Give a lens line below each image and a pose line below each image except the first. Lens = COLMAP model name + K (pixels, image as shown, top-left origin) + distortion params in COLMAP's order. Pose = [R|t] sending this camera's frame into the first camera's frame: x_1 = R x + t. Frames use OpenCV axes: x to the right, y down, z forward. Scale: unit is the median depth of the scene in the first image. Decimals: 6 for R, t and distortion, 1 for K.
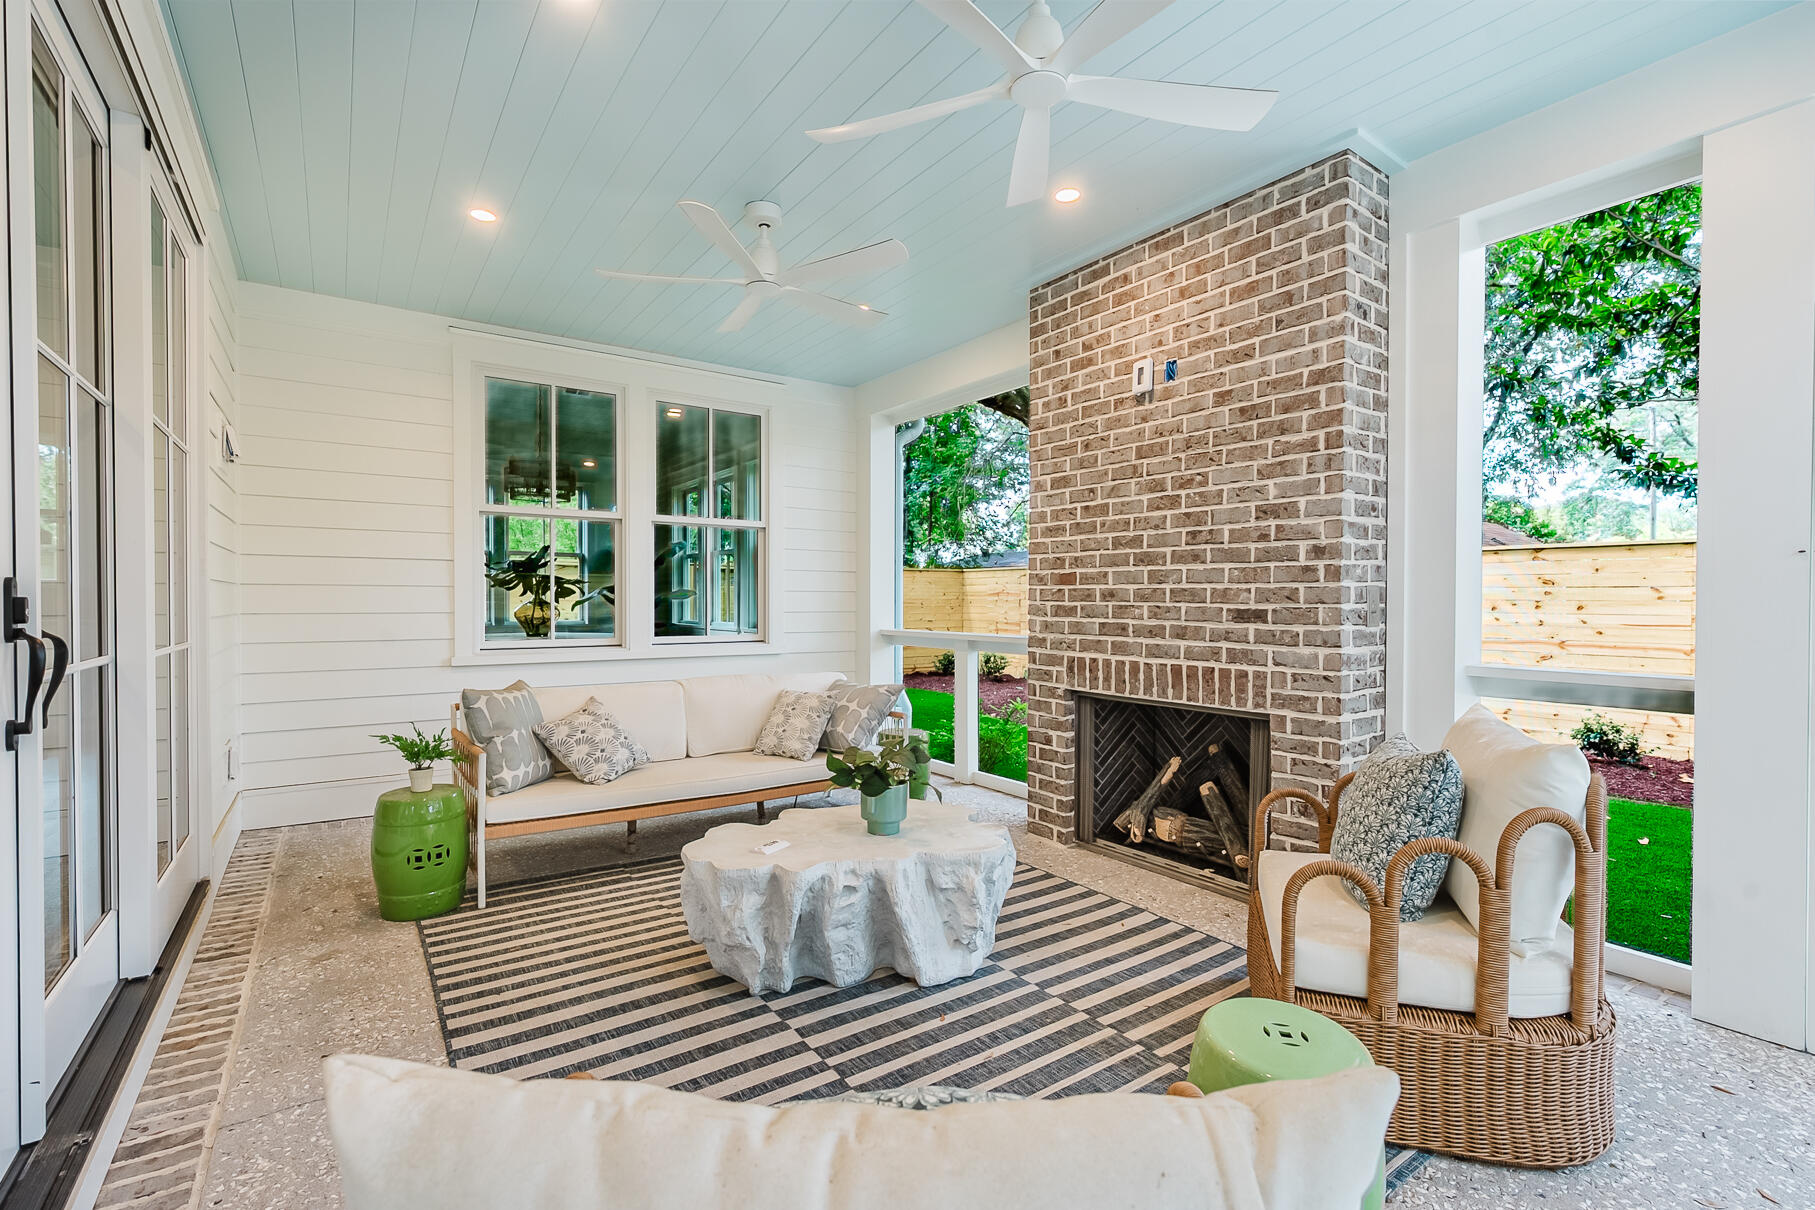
lens RADIAL K [[816.7, 0, 907.5], [0, 816.7, 605.0], [0, 0, 1]] dist [0.001373, -0.000081]
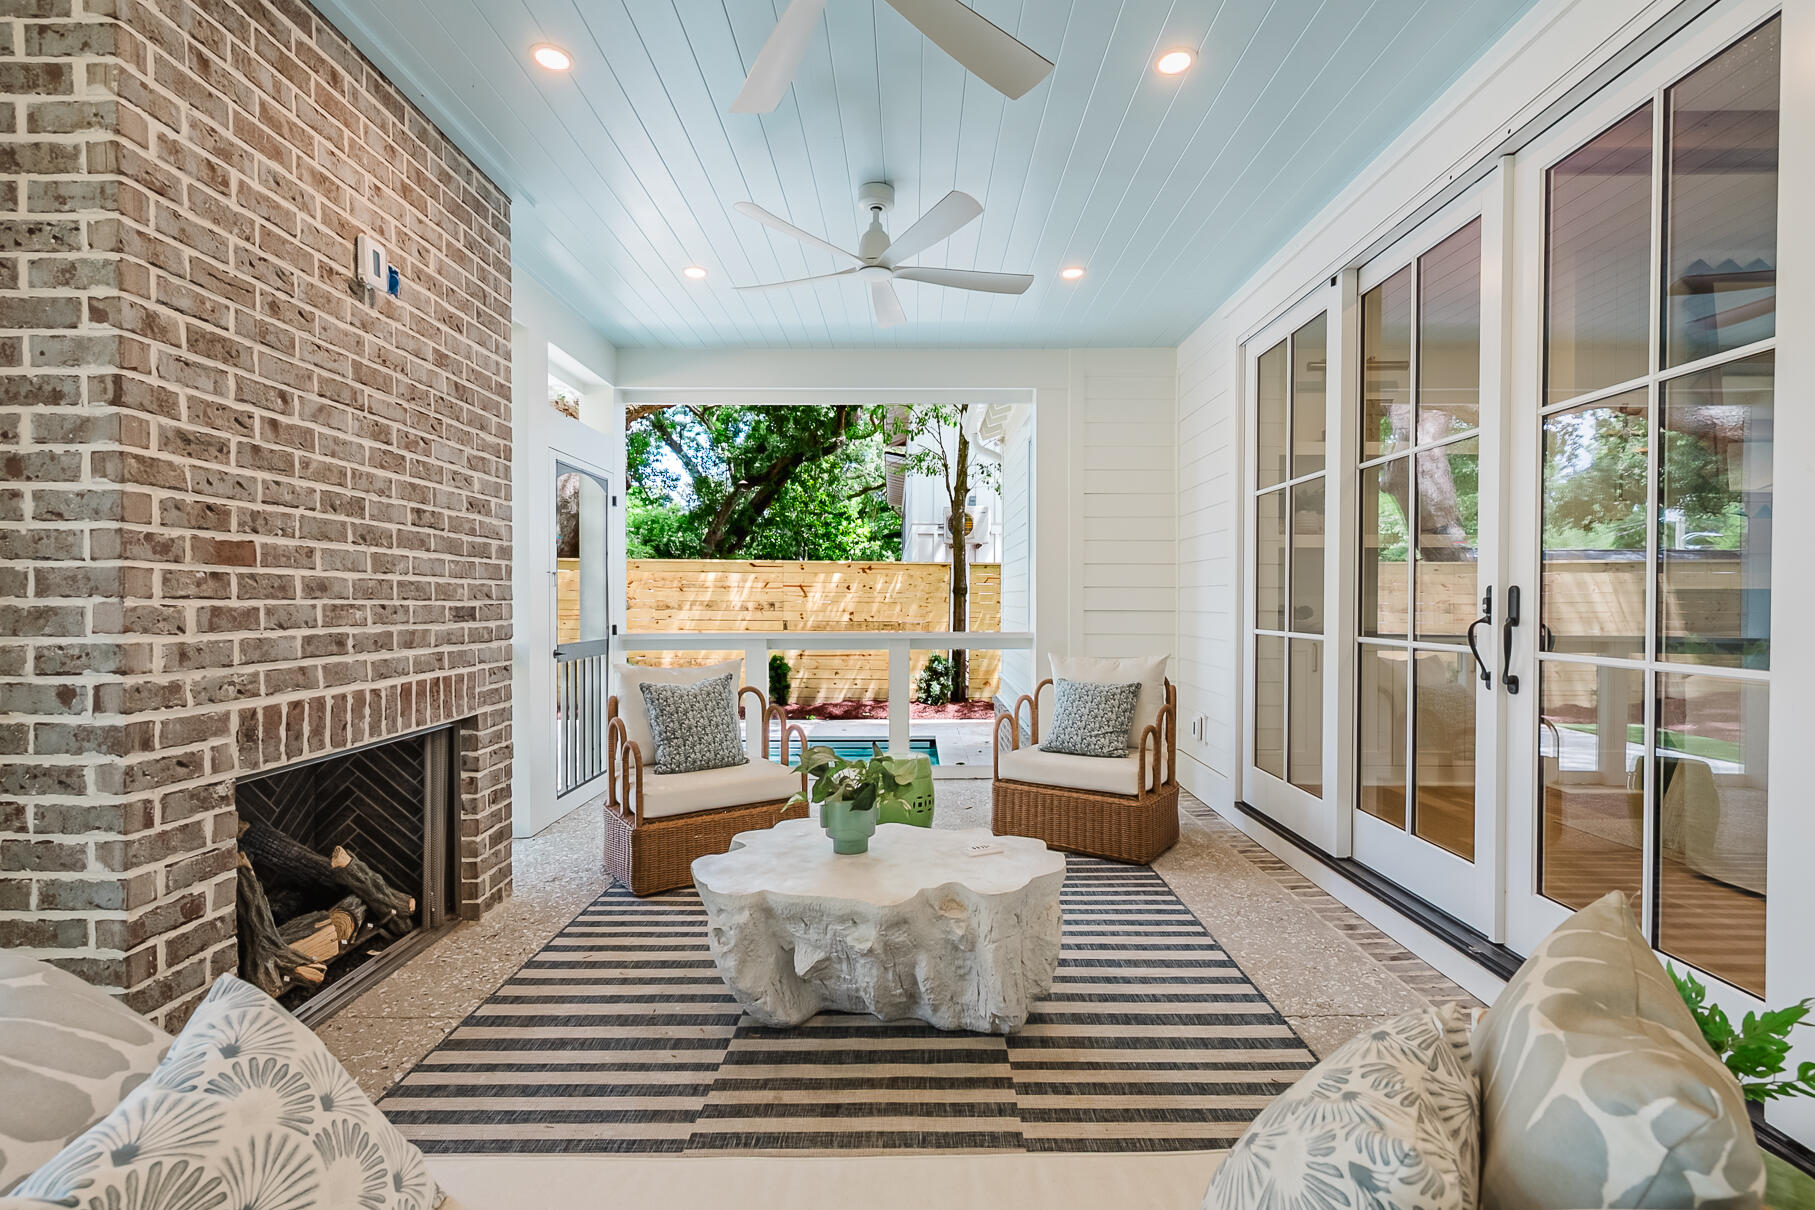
lens RADIAL K [[816.7, 0, 907.5], [0, 816.7, 605.0], [0, 0, 1]] dist [0.001373, -0.000081]
pose [[-0.815941, -0.009280, 0.578061, -0.458065], [-0.001467, 0.999901, 0.013981, -0.009210], [-0.578134, 0.010560, -0.815874, 1.283766]]
